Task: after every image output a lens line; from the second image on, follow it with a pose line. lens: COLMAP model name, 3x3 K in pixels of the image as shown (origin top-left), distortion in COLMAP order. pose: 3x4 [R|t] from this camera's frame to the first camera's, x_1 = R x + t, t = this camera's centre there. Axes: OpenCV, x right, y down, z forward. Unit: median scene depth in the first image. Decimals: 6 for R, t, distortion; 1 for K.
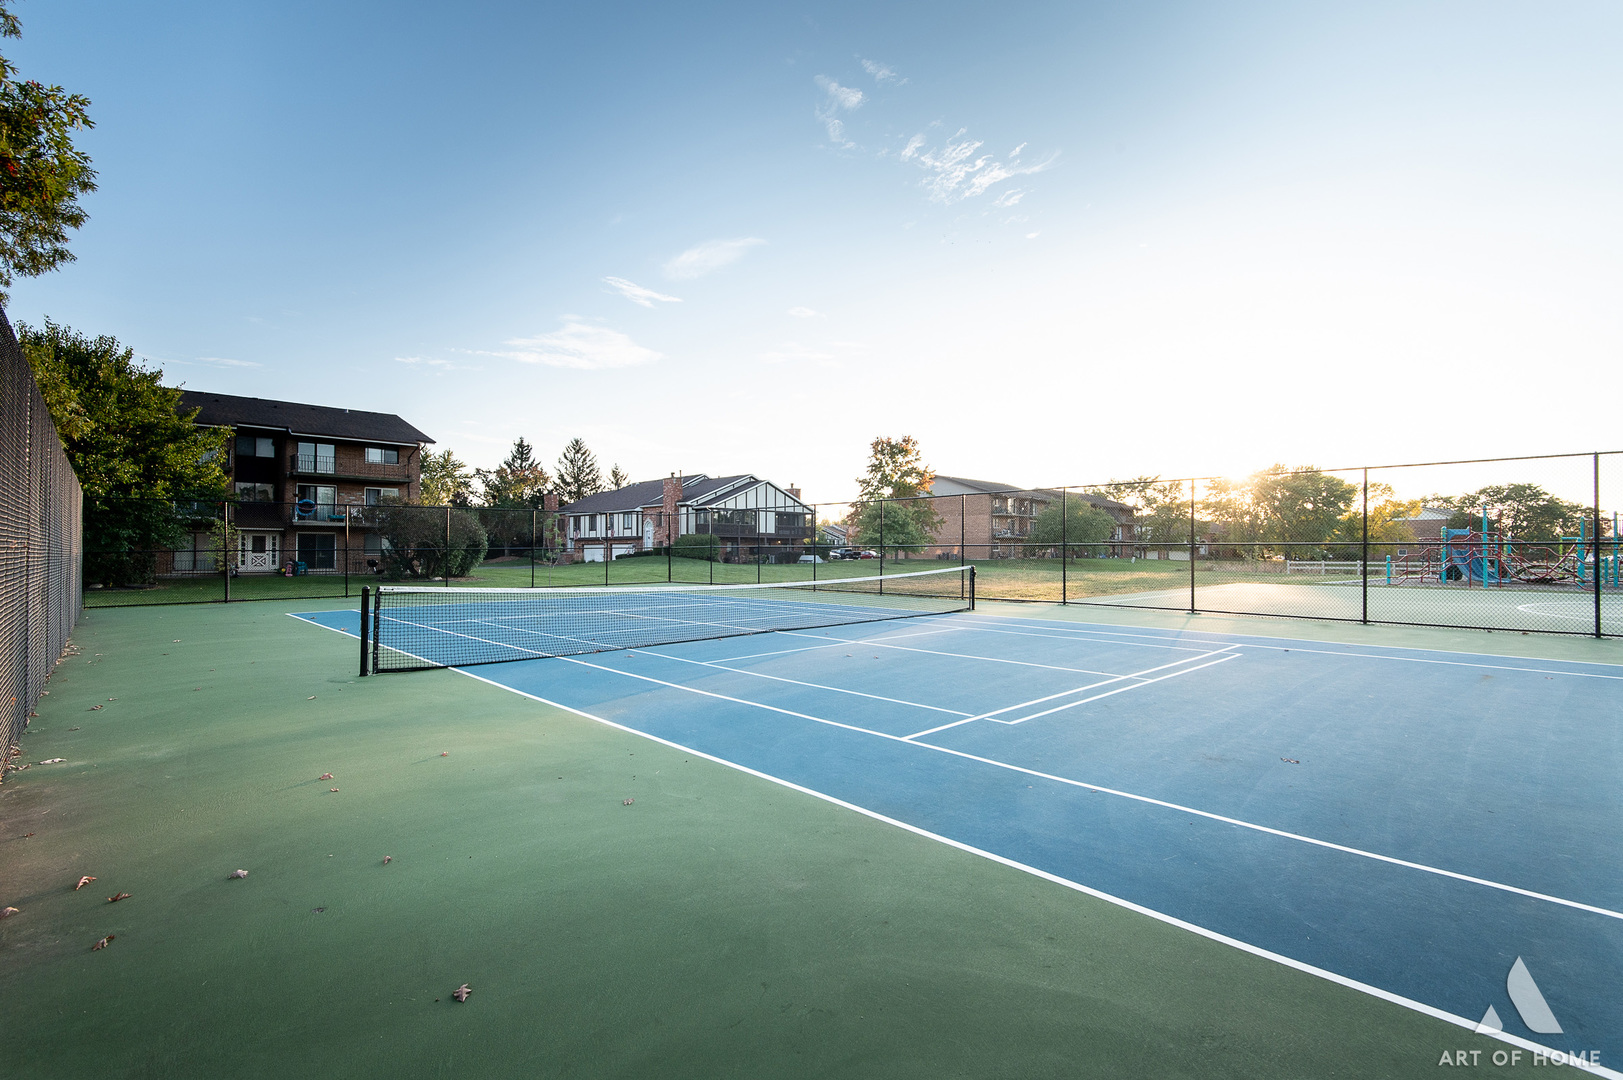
lens RADIAL K [[733.1, 0, 806.3], [0, 733.1, 530.4], [0, 0, 1]] dist [0.019804, -0.012937]
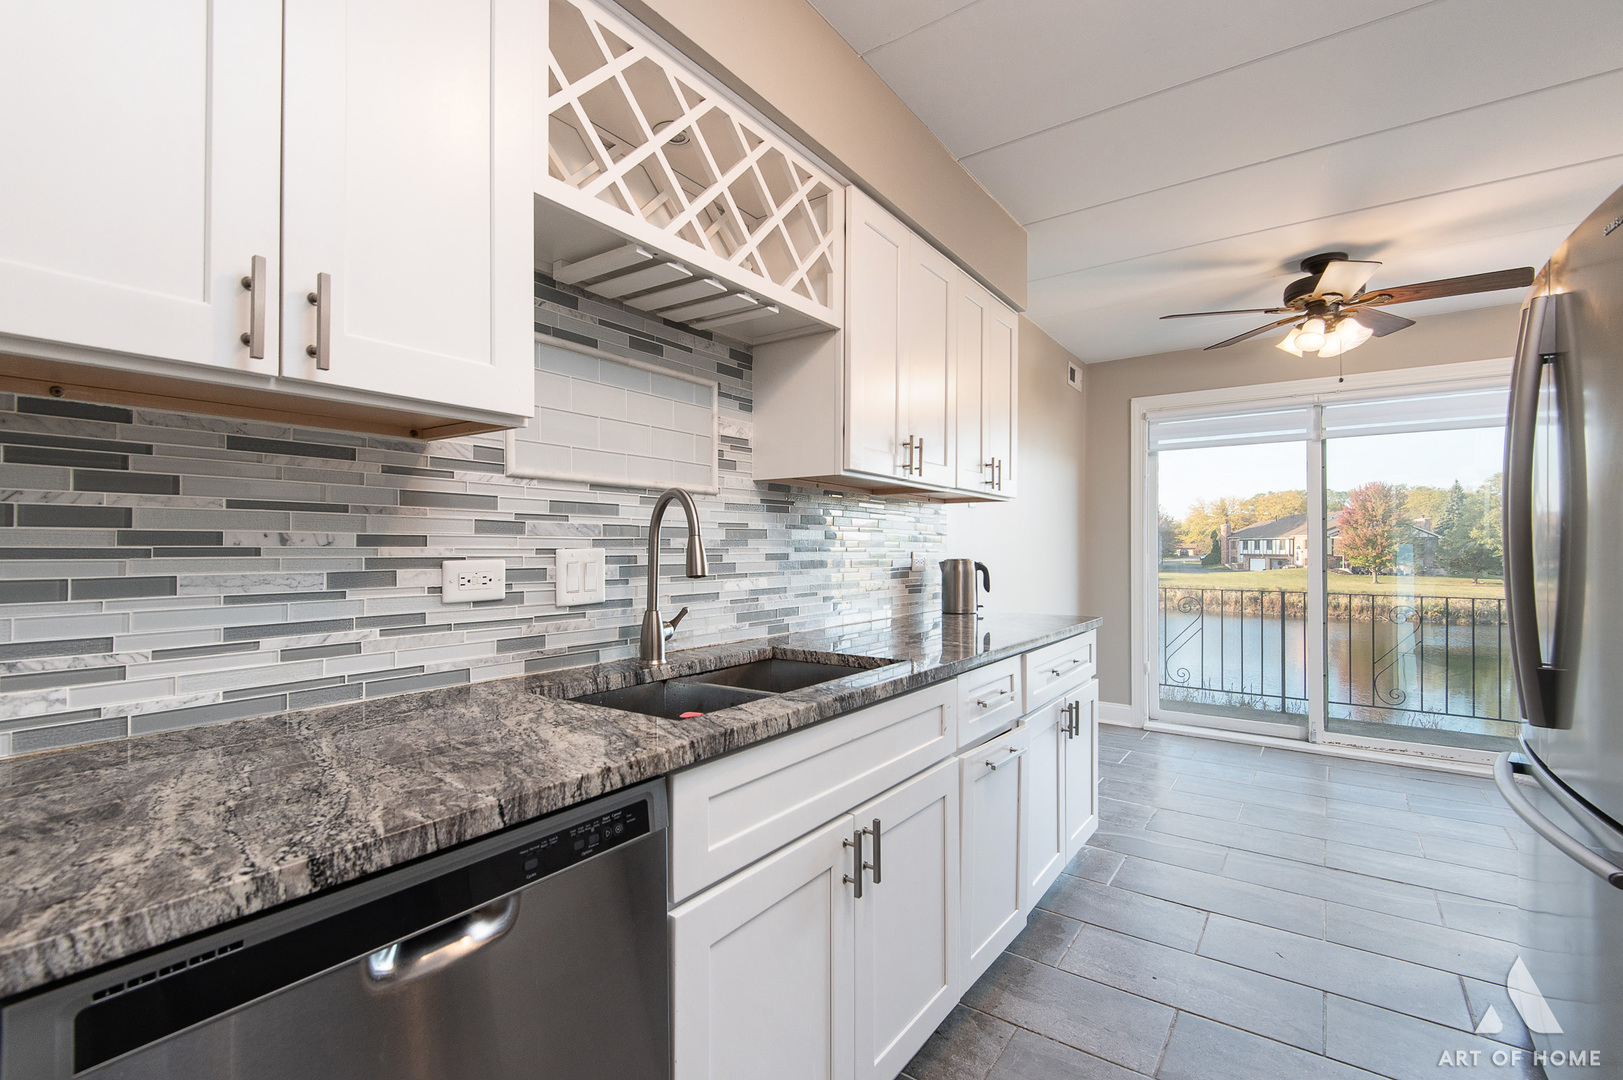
lens RADIAL K [[733.1, 0, 804.3], [0, 733.1, 540.3], [0, 0, 1]] dist [0.019804, -0.012937]
pose [[0.693681, -0.010192, -0.720210, 0.146172], [0.014494, 0.999895, -0.000190, -0.026509], [0.720136, -0.010307, 0.693756, -0.659345]]
